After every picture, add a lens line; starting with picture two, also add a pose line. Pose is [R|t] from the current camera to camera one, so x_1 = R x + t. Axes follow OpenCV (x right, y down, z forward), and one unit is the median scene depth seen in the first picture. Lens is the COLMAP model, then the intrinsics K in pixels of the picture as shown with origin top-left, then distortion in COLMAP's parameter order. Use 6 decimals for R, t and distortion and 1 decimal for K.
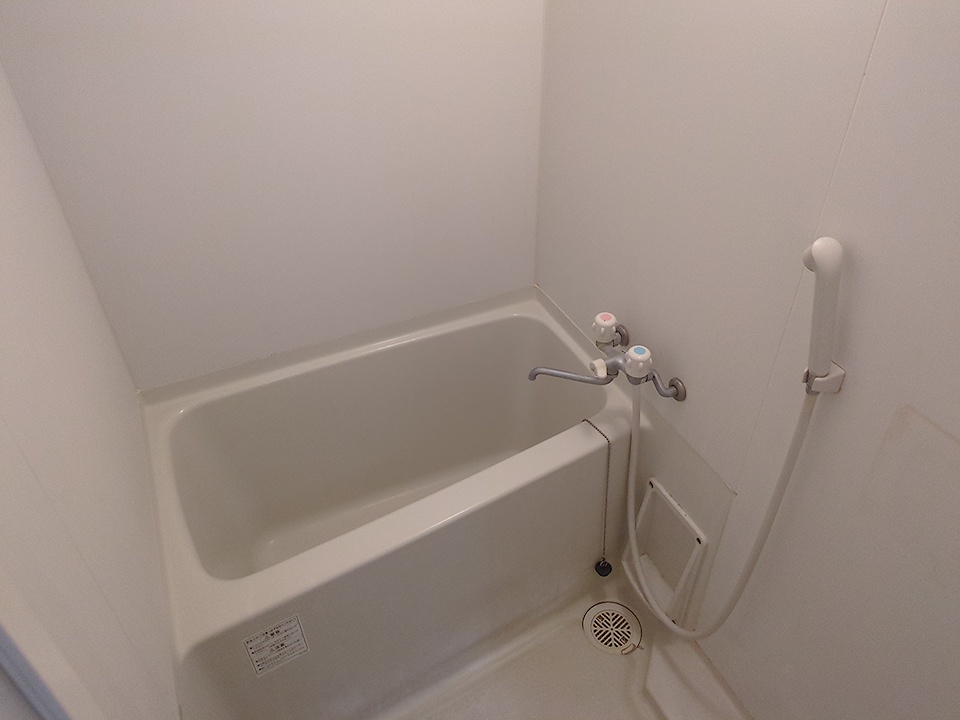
lens RADIAL K [[712.7, 0, 474.7], [0, 712.7, 340.0], [0, 0, 1]] dist [0.050770, -0.044501]
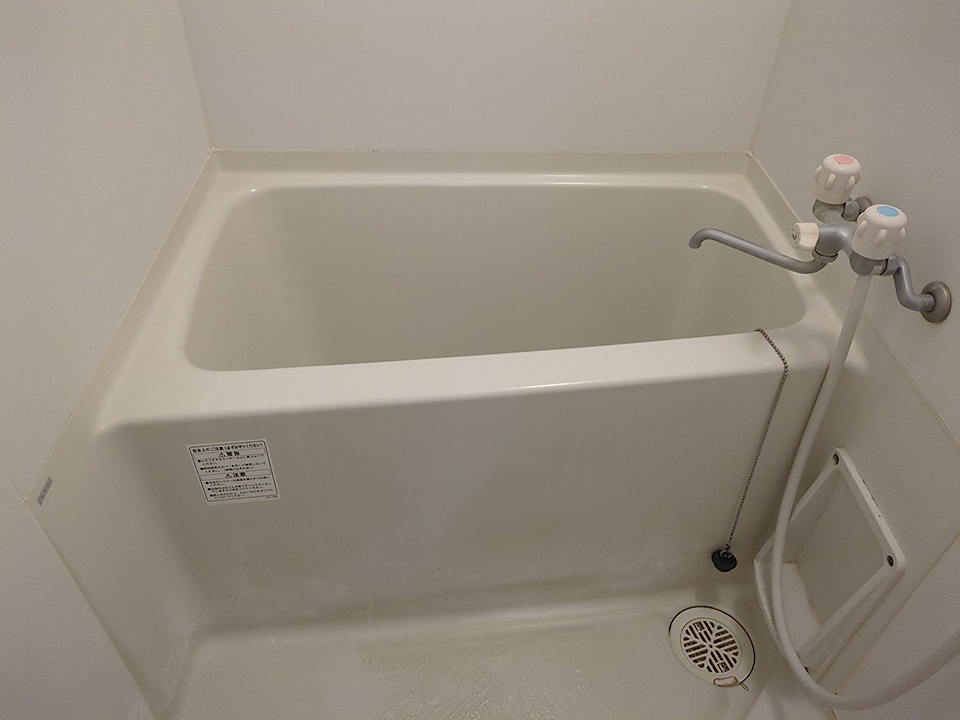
lens RADIAL K [[712.7, 0, 474.7], [0, 712.7, 340.0], [0, 0, 1]] dist [0.050770, -0.044501]
pose [[0.920231, 0.282325, -0.271050, 0.095803], [-0.270559, 0.959318, 0.080661, 0.137971], [0.282796, -0.000892, 0.959180, 0.297268]]
